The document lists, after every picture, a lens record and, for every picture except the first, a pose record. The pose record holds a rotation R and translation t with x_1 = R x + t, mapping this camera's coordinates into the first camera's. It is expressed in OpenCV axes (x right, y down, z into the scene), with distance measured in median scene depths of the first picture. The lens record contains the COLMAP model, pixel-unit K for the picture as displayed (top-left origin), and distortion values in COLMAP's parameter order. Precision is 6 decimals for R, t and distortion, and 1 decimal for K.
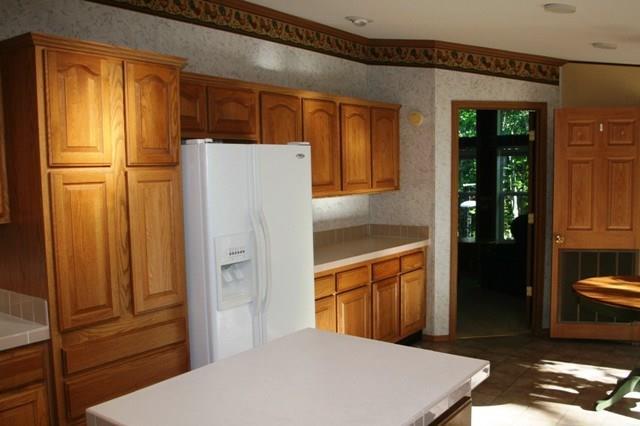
lens RADIAL K [[595.2, 0, 323.8], [0, 595.2, 224.2], [0, 0, 1]] dist [-0.116671, 0.070664]
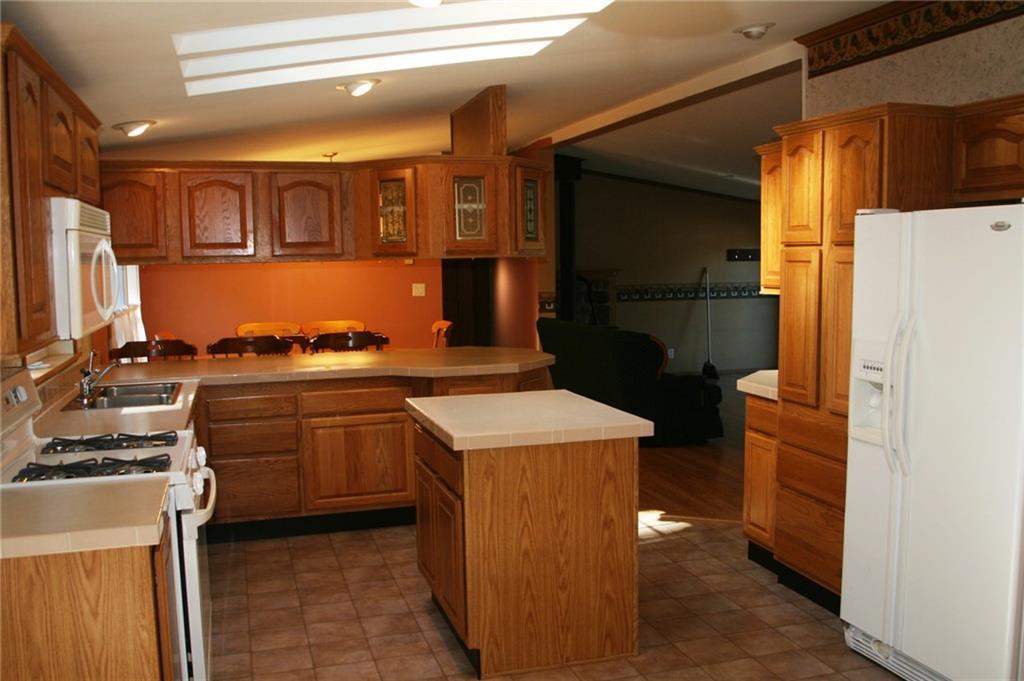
lens RADIAL K [[952.3, 0, 518.1], [0, 952.3, 358.5], [0, 0, 1]] dist [-0.116671, 0.070664]
pose [[-0.595210, 0.107218, -0.796385, 1.176737], [-0.058096, 0.982723, 0.175725, -0.159847], [0.801468, 0.150860, -0.578698, 1.538017]]
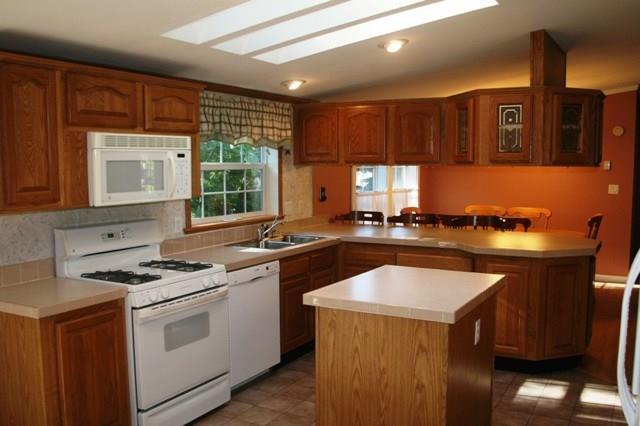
lens RADIAL K [[595.2, 0, 323.8], [0, 595.2, 224.2], [0, 0, 1]] dist [-0.116671, 0.070664]
pose [[-0.991794, 0.027828, -0.124782, 0.326966], [0.002108, 0.979450, 0.201678, -0.181399], [0.127830, 0.199760, -0.971471, 1.807081]]
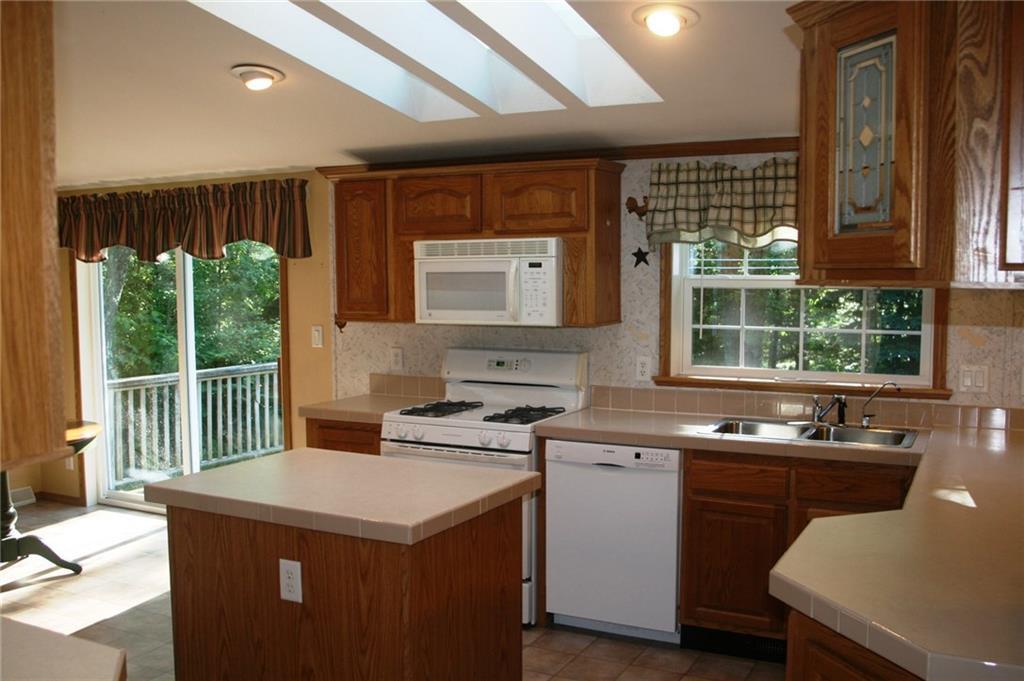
lens RADIAL K [[952.3, 0, 518.1], [0, 952.3, 358.5], [0, 0, 1]] dist [-0.116671, 0.070664]
pose [[-0.165127, -0.071370, 0.983687, -1.152157], [0.102017, 0.990792, 0.089011, -0.046345], [-0.980982, 0.115051, -0.156325, 0.653325]]
